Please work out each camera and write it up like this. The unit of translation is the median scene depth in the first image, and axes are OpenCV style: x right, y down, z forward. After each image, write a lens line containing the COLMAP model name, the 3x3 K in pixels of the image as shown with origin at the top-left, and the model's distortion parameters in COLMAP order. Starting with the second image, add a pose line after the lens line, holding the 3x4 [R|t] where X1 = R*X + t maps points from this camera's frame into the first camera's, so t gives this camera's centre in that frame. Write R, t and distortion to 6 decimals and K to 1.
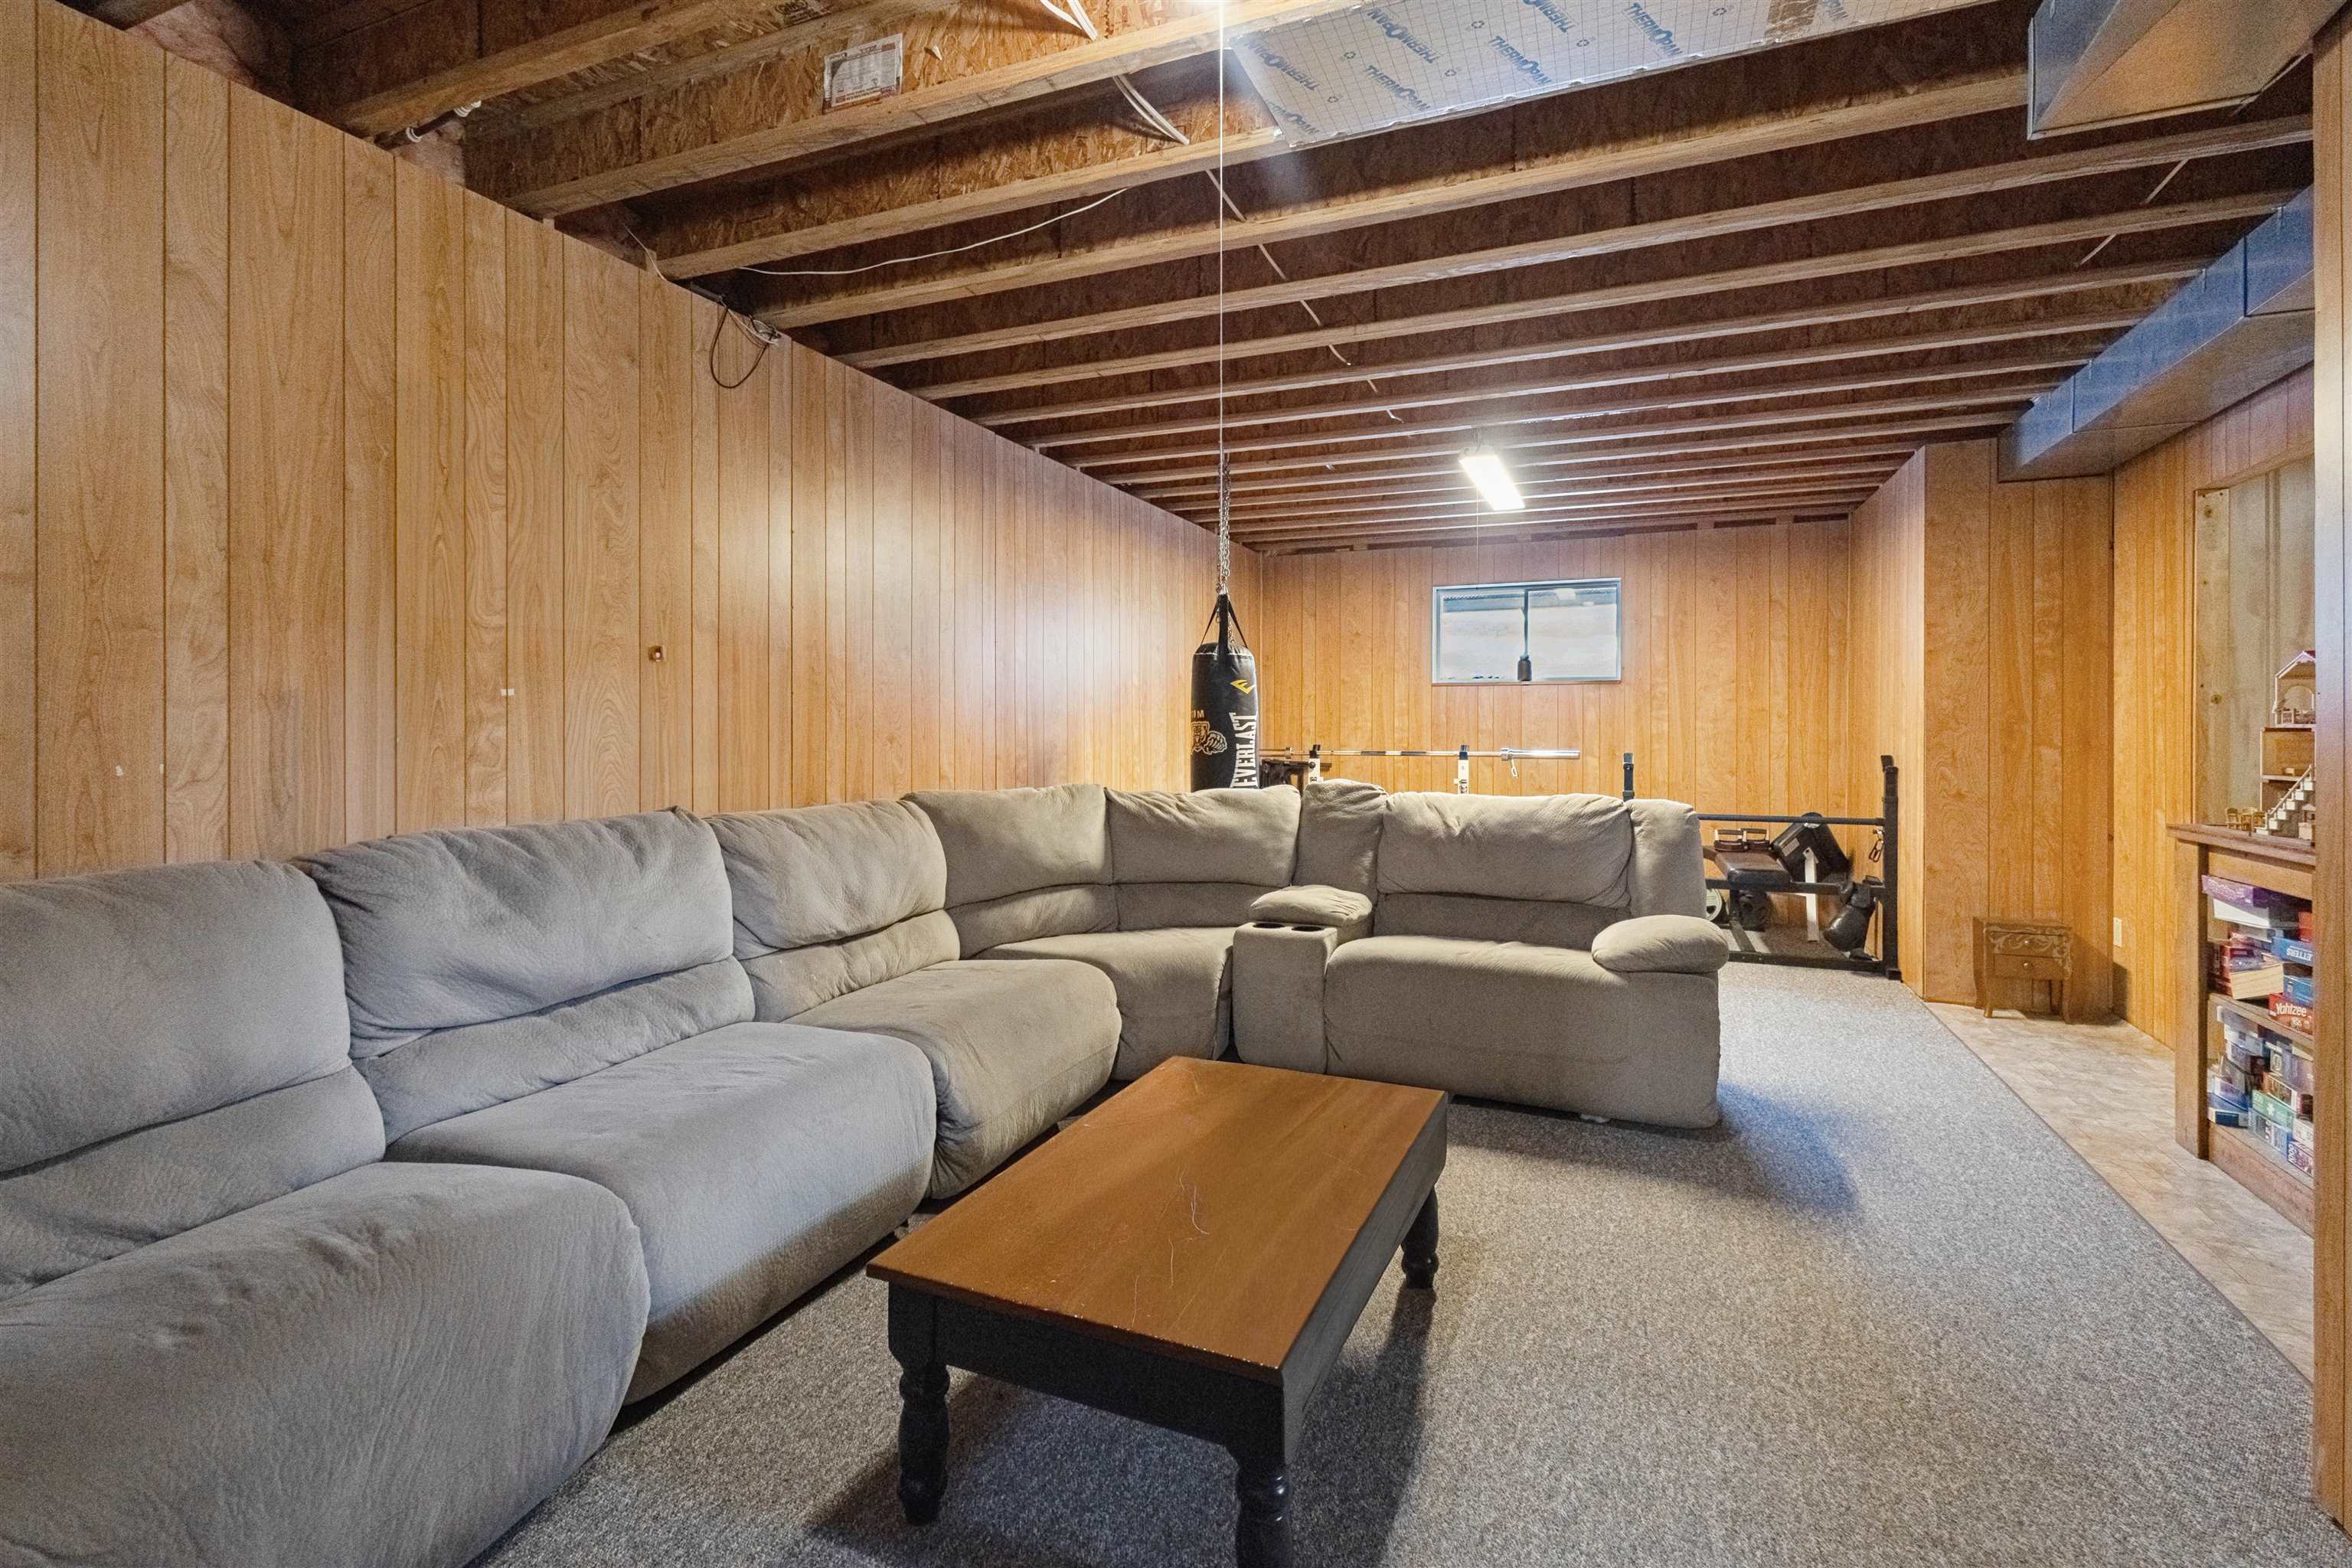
lens RADIAL K [[1103.9, 0, 1176.0], [0, 1103.9, 775.9], [0, 0, 1]] dist [0.003629, 0.000420]
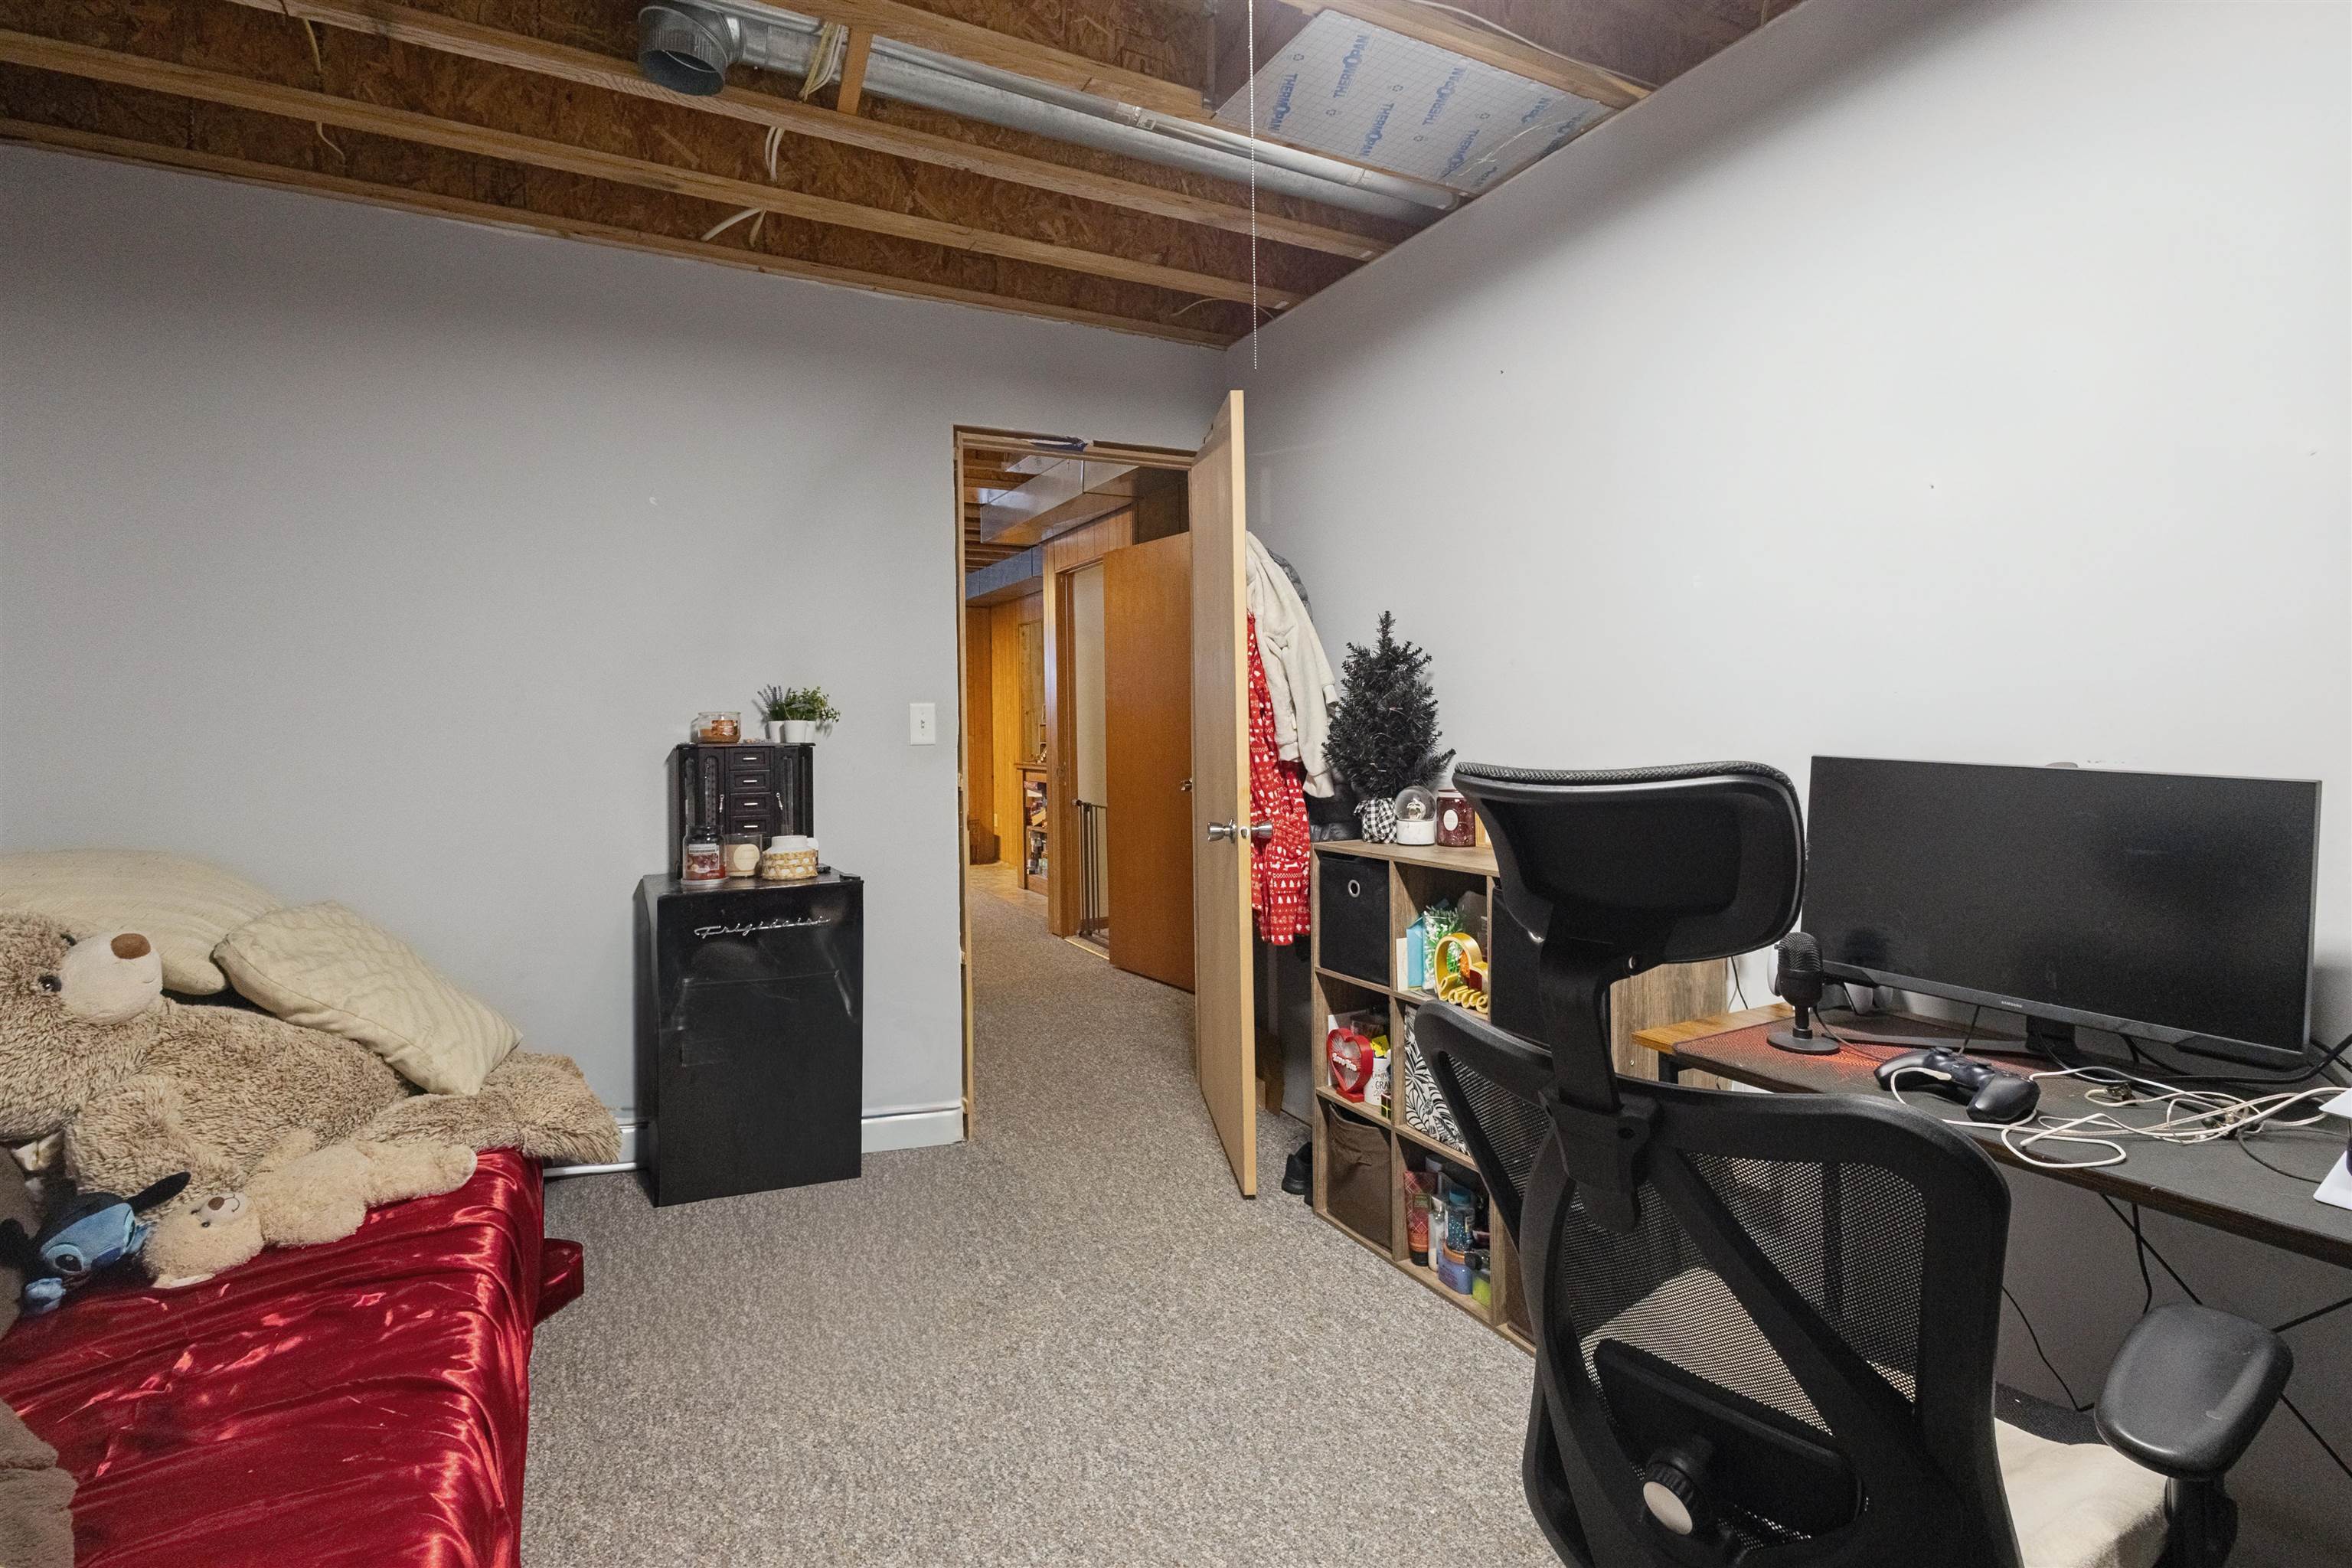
lens RADIAL K [[1103.9, 0, 1176.2], [0, 1103.9, 770.7], [0, 0, 1]] dist [0.003629, 0.000420]
pose [[0.634457, -0.025205, 0.772547, -0.927562], [0.012903, 0.999674, 0.022018, 0.006093], [-0.772851, -0.004001, 0.634575, -1.005905]]
